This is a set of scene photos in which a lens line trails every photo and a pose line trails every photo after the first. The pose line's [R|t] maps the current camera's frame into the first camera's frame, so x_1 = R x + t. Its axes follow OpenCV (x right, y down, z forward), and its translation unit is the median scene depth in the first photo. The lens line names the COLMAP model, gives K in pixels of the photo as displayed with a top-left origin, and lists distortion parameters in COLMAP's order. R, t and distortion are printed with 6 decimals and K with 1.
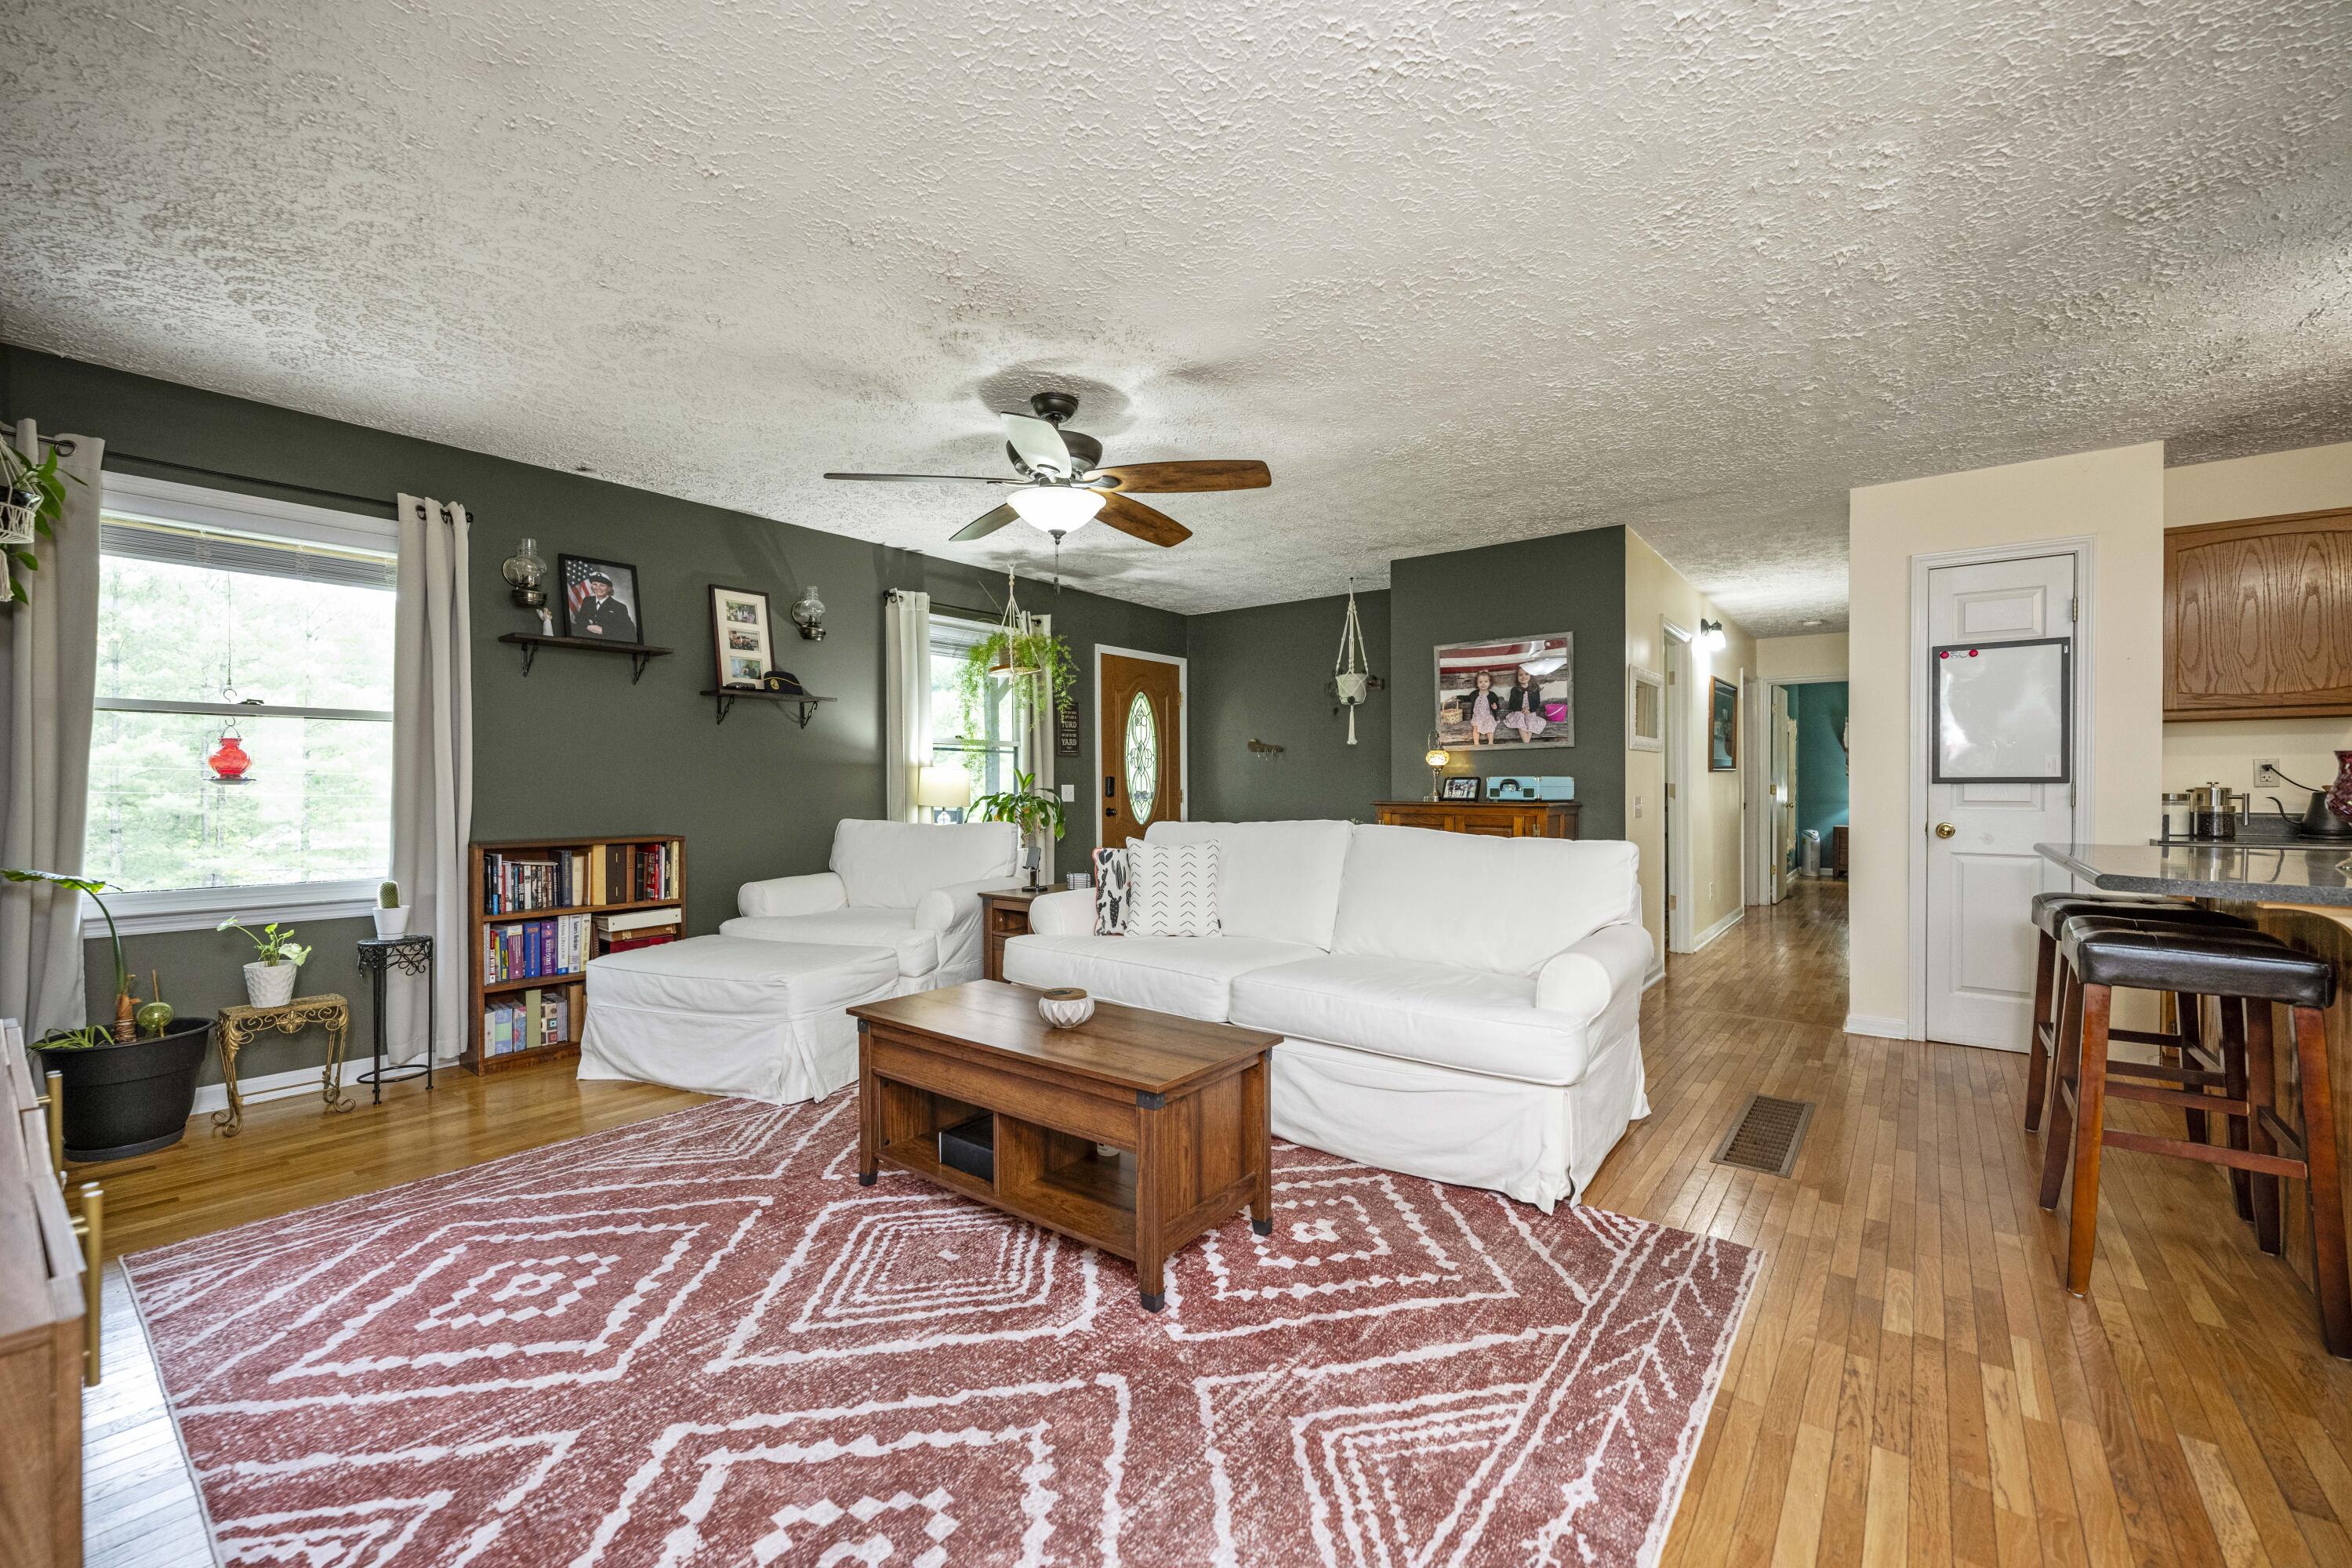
lens RADIAL K [[956.6, 0, 1176.0], [0, 956.6, 784.0], [0, 0, 1]] dist [-0.000192, -0.000251]
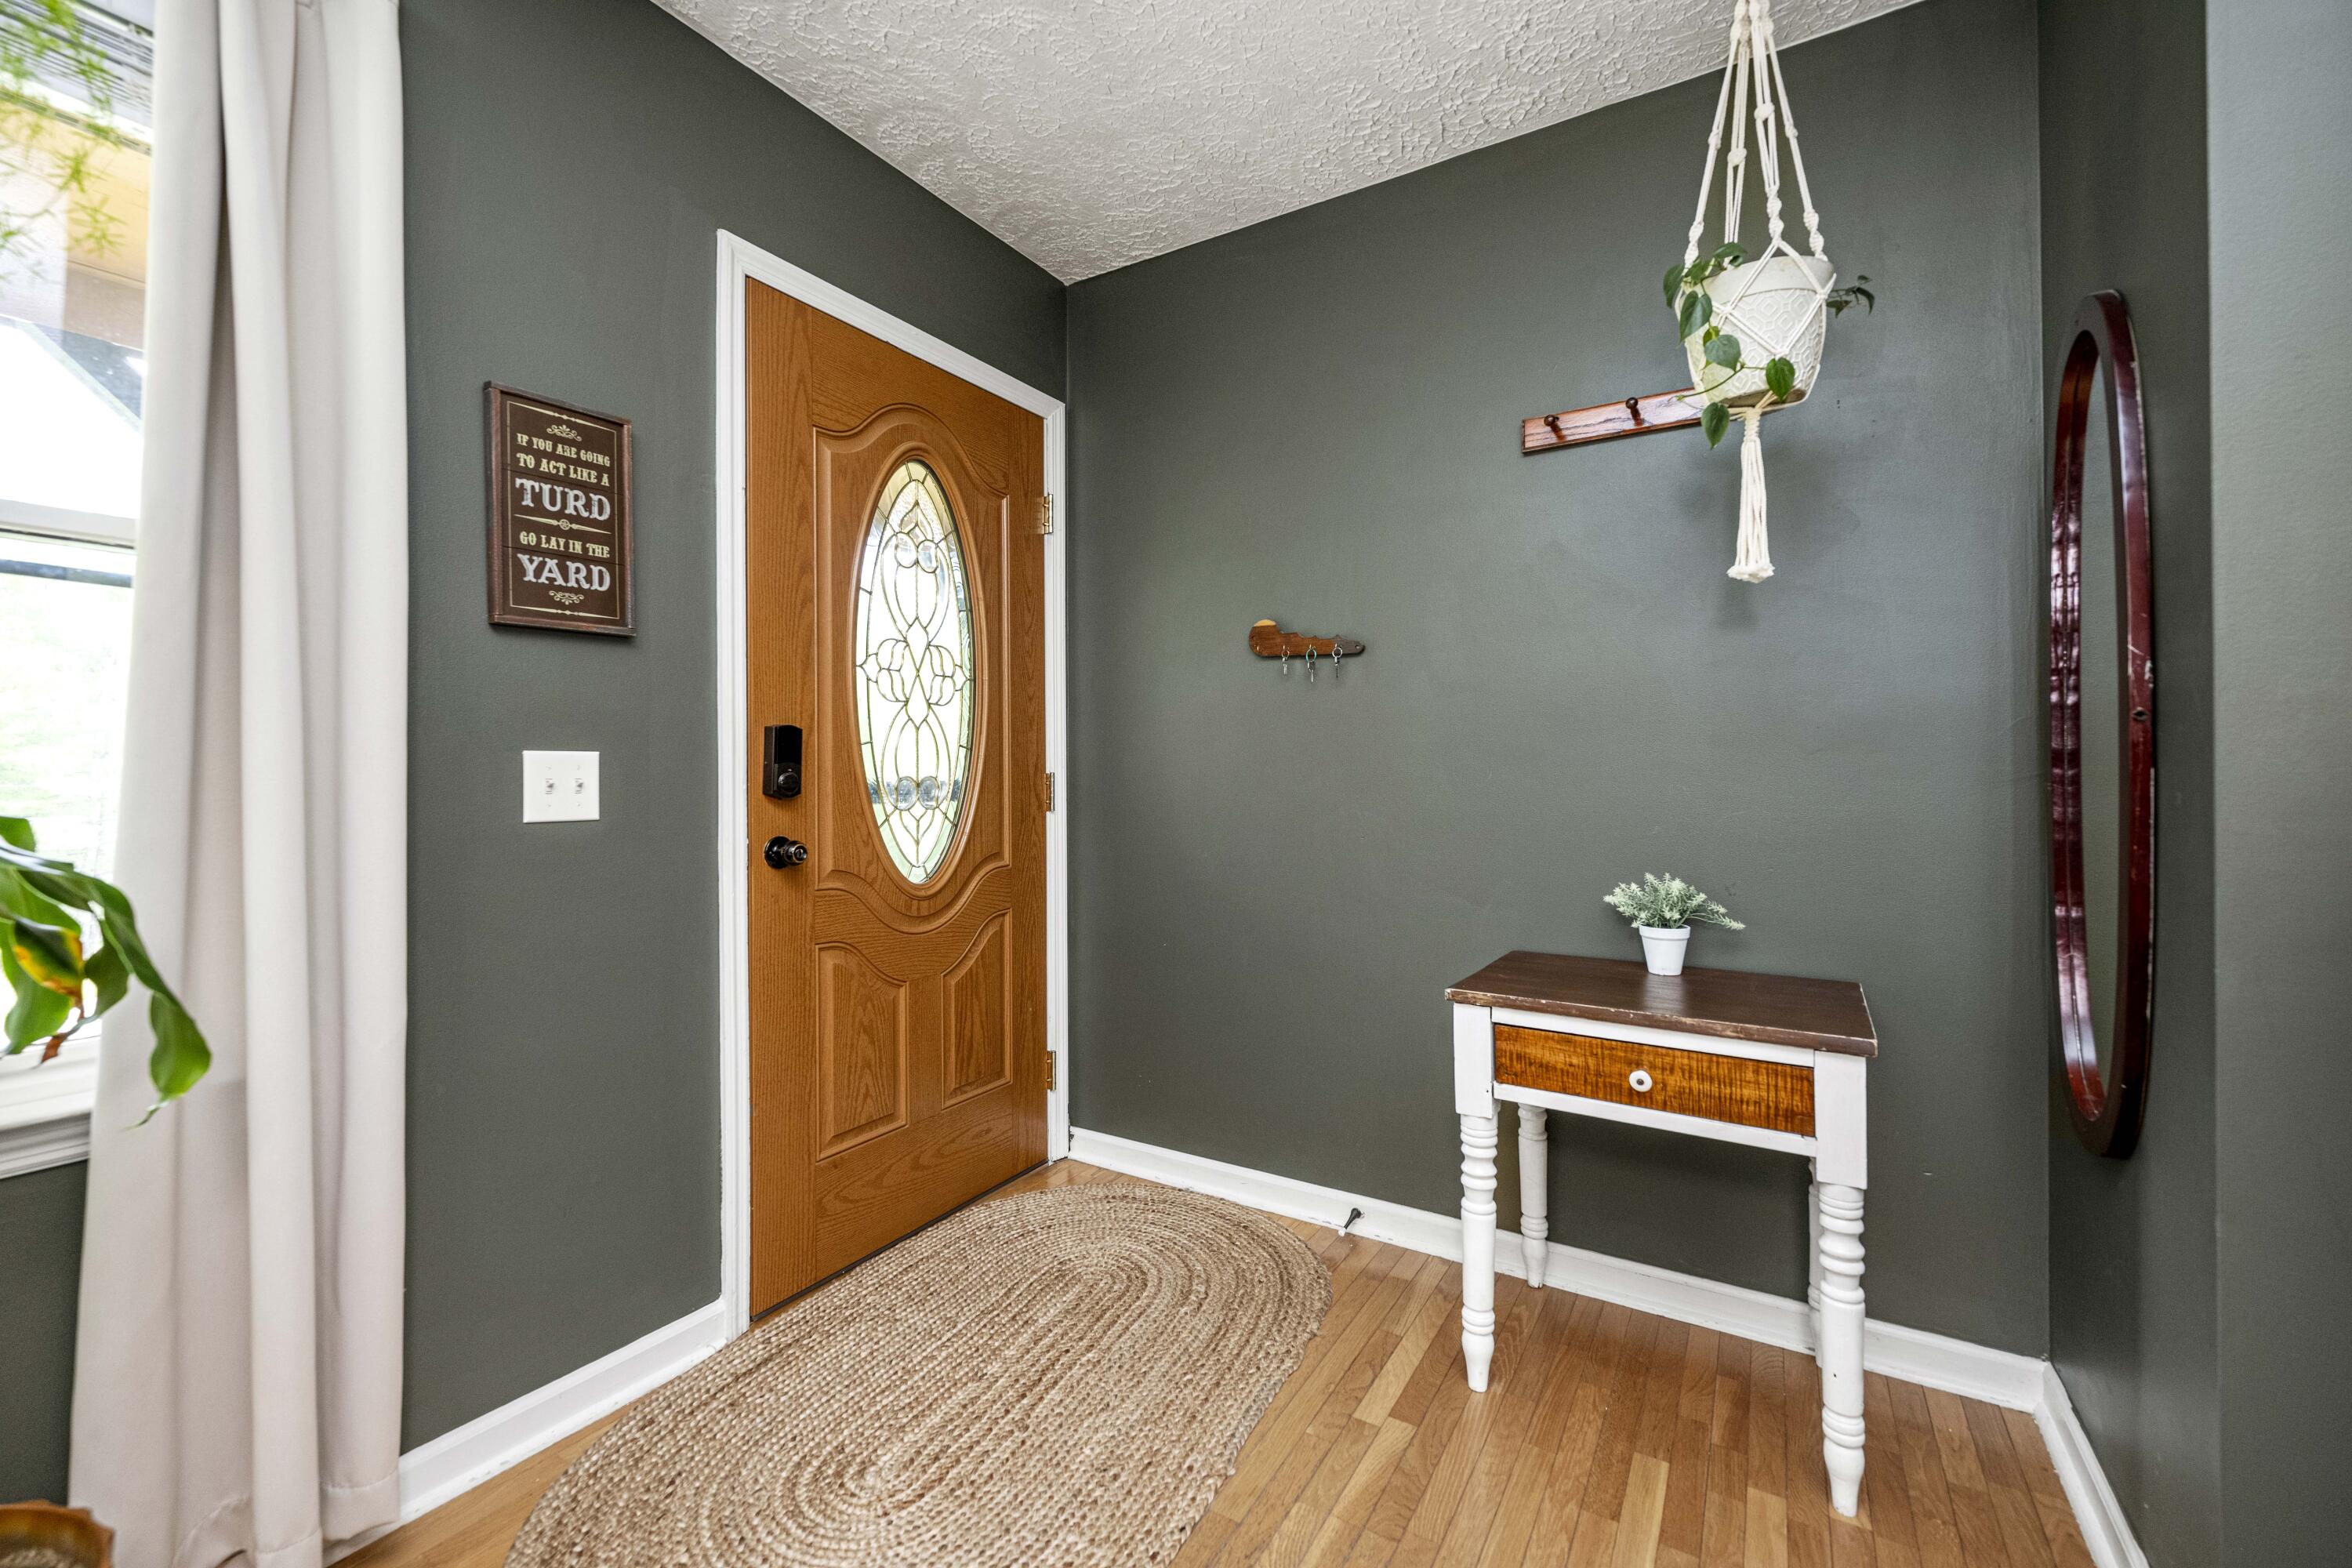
lens RADIAL K [[976.8, 0, 1169.5], [0, 976.8, 771.6], [0, 0, 1]] dist [-0.000999, -0.000105]
pose [[0.994342, 0.000735, 0.106220, 0.025041], [-0.000762, 1.000000, 0.000217, 0.011459], [-0.106220, -0.000297, 0.994343, 1.411600]]
